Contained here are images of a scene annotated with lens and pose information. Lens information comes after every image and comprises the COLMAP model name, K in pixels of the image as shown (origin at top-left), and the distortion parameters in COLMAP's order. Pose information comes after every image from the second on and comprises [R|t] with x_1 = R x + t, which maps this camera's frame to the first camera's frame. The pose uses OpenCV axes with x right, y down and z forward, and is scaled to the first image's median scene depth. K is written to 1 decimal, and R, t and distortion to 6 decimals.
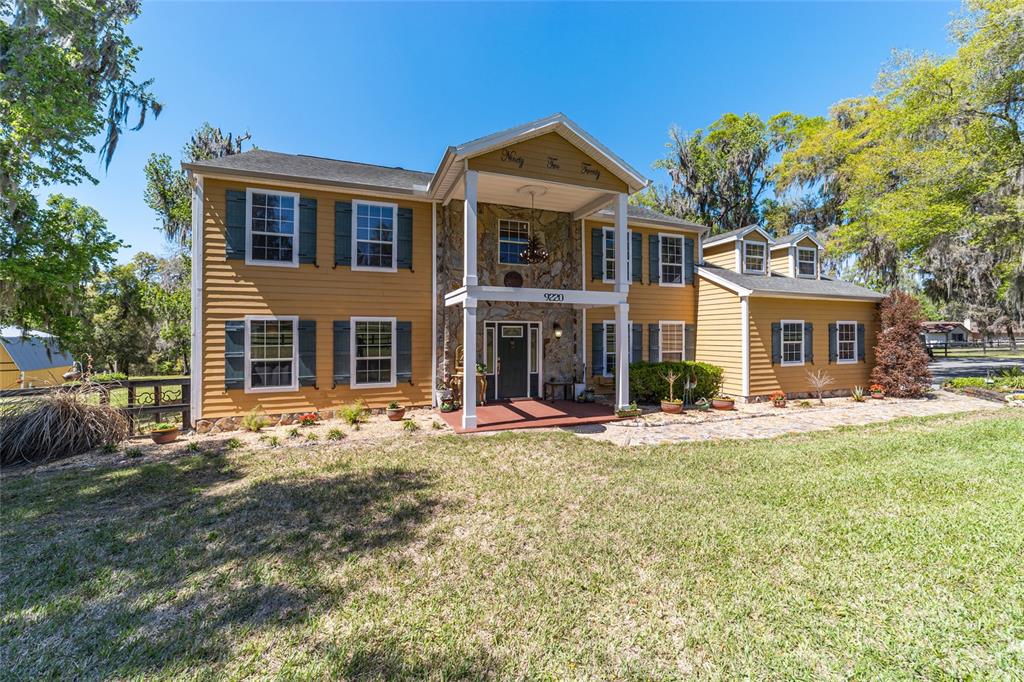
lens RADIAL K [[401.1, 0, 513.5], [0, 401.1, 336.0], [0, 0, 1]] dist [-0.002396, 0.000928]
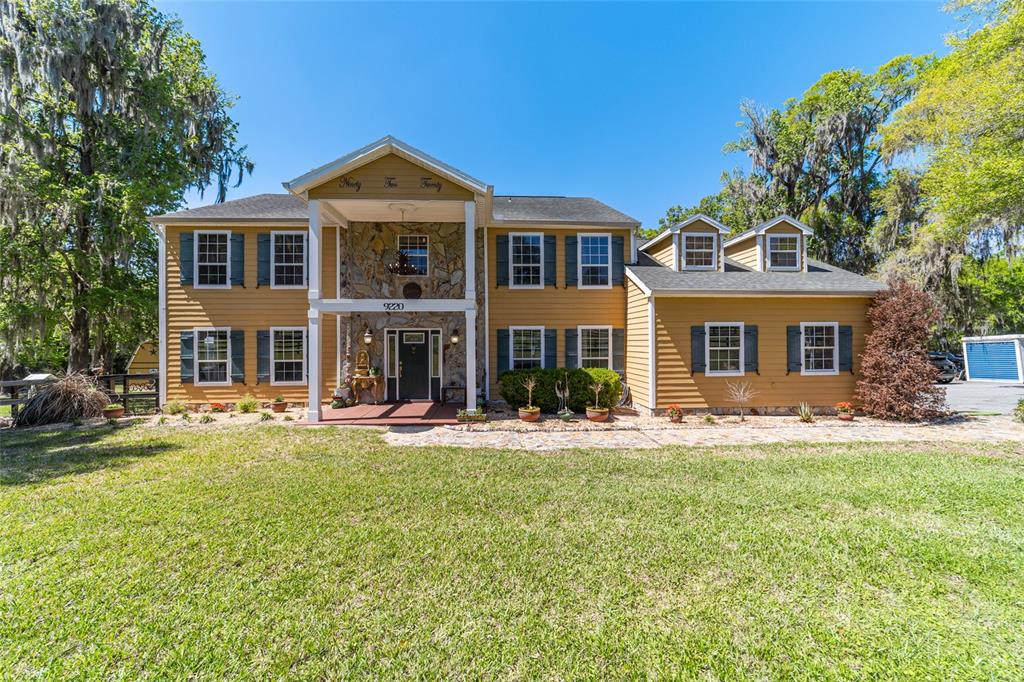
lens RADIAL K [[401.1, 0, 532.7], [0, 401.1, 344.2], [0, 0, 1]] dist [-0.002396, 0.000928]
pose [[0.952502, -0.001610, -0.304529, 0.633058], [0.003483, 0.999978, 0.005608, 0.000869], [0.304513, -0.006402, 0.952487, 0.066104]]
